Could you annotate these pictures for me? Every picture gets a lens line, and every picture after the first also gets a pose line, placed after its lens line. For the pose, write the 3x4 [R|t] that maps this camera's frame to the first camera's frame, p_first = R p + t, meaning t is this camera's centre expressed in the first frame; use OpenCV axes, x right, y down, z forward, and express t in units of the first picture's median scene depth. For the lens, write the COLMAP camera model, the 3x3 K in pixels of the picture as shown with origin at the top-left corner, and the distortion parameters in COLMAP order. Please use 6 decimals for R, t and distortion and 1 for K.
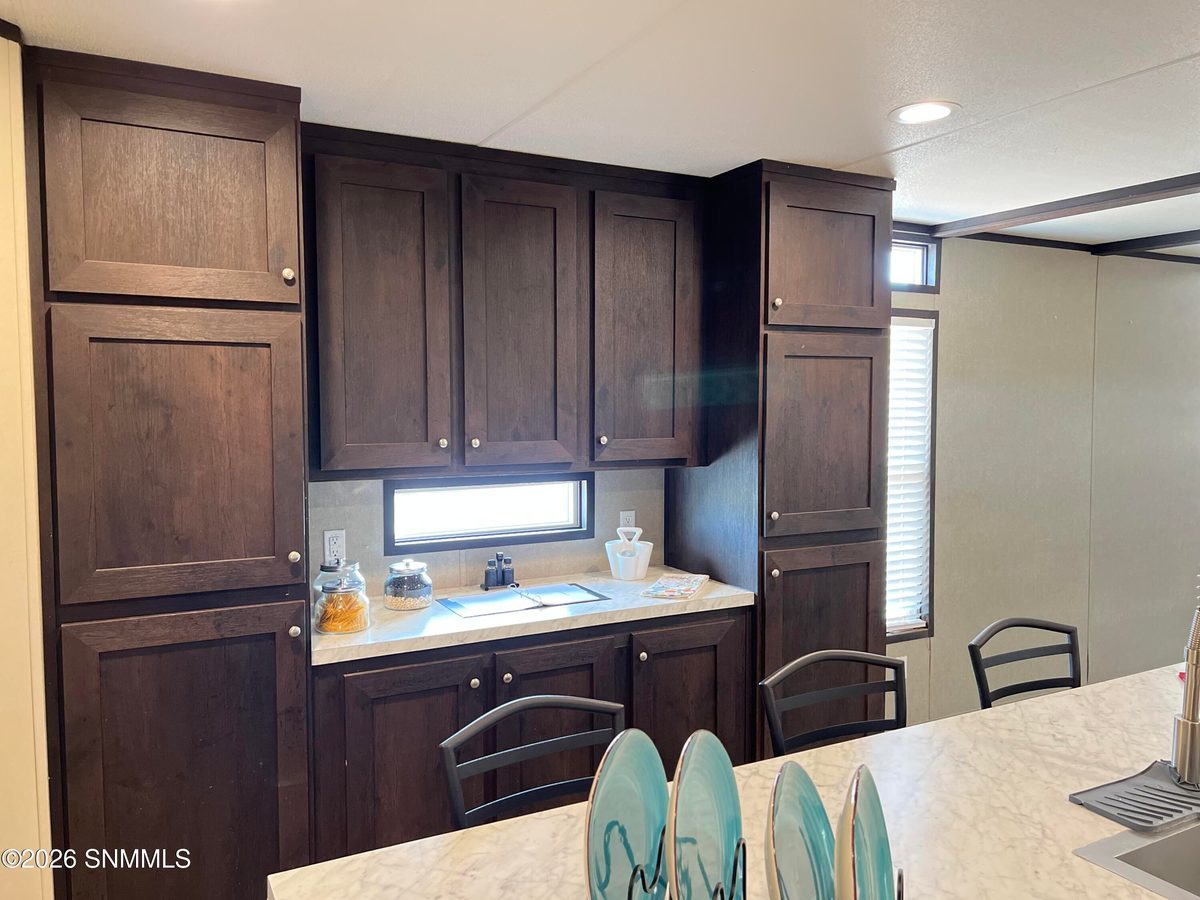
lens RADIAL K [[907.8, 0, 605.4], [0, 907.8, 446.7], [0, 0, 1]] dist [0.070747, -0.077383]
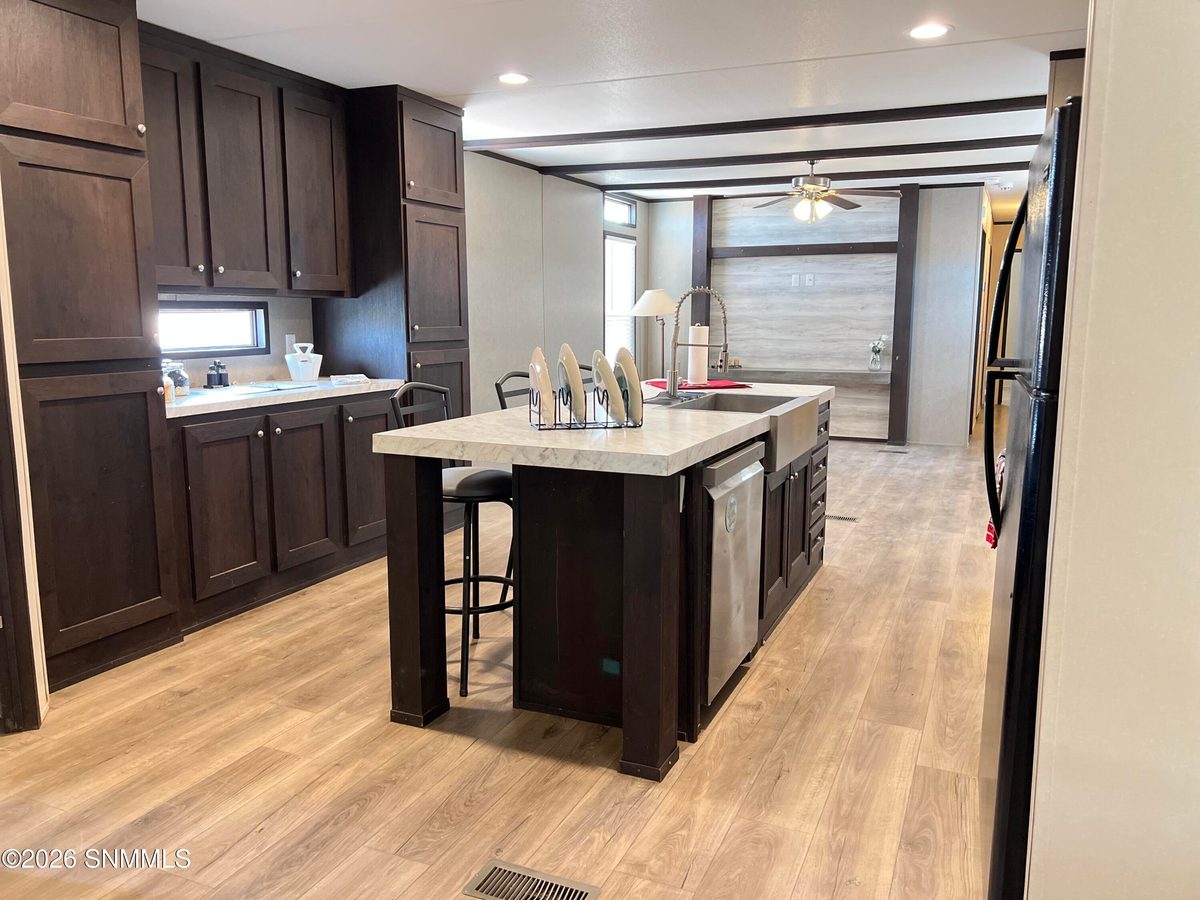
lens RADIAL K [[907.8, 0, 605.4], [0, 907.8, 446.7], [0, 0, 1]] dist [0.070747, -0.077383]
pose [[0.790270, -0.089409, 0.606201, -0.511847], [0.029622, 0.993715, 0.107947, 0.119420], [-0.612043, -0.067350, 0.787952, -0.415663]]
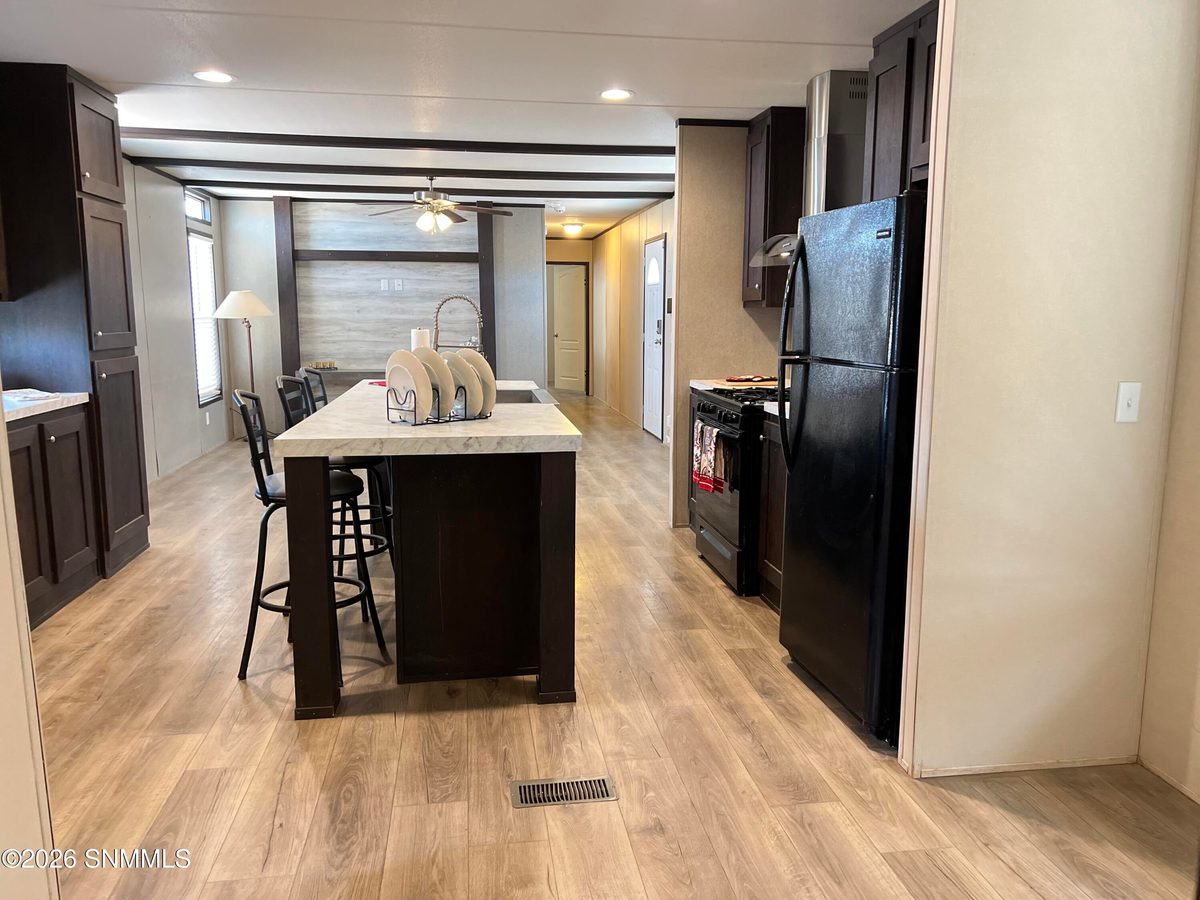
lens RADIAL K [[907.8, 0, 605.4], [0, 907.8, 446.7], [0, 0, 1]] dist [0.070747, -0.077383]
pose [[0.339724, -0.137364, 0.930440, -0.881202], [0.047994, 0.990520, 0.128710, 0.102781], [-0.939300, 0.000930, 0.343096, -0.196754]]
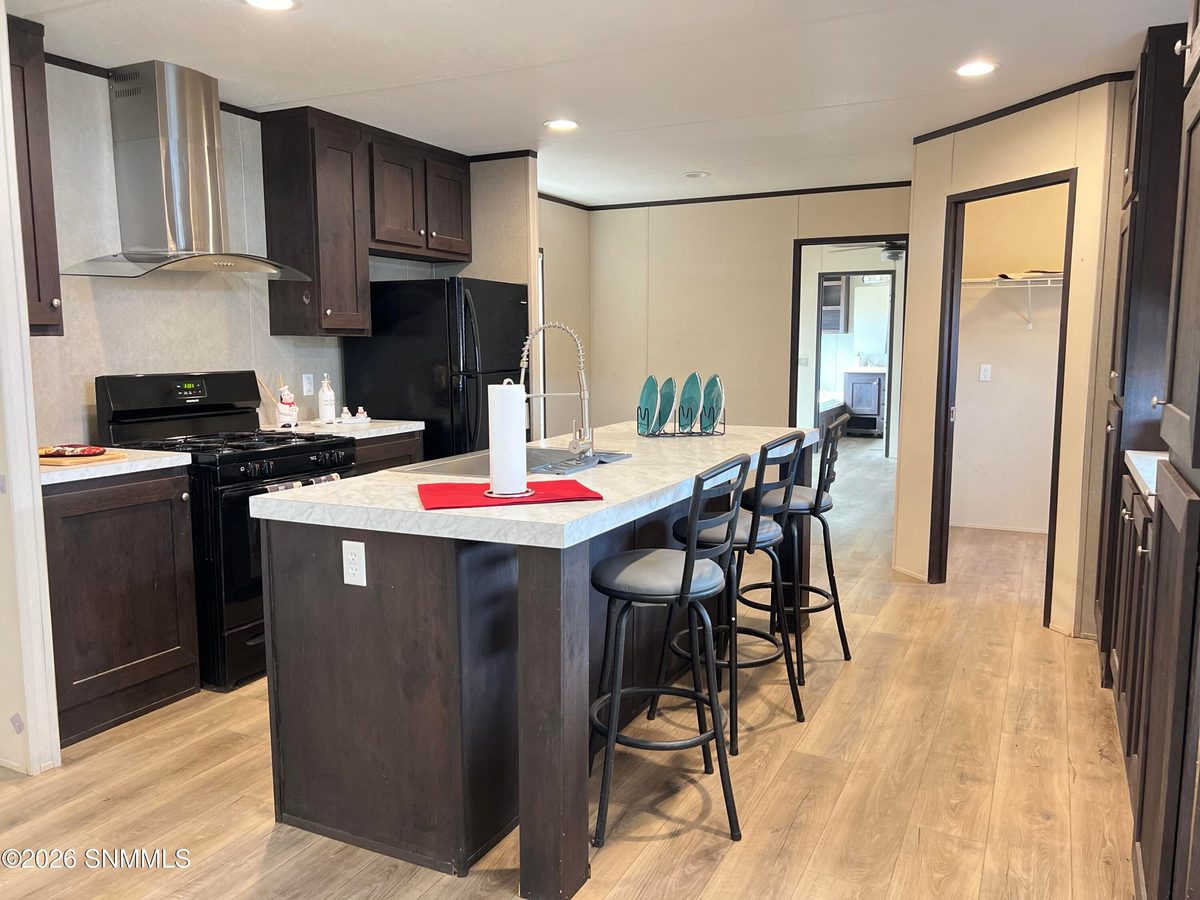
lens RADIAL K [[907.8, 0, 605.4], [0, 907.8, 446.7], [0, 0, 1]] dist [0.070747, -0.077383]
pose [[-0.815704, 0.070481, -0.574159, 0.866985], [-0.028326, 0.986492, 0.161339, 0.015270], [0.577775, 0.147869, -0.802690, 1.309144]]
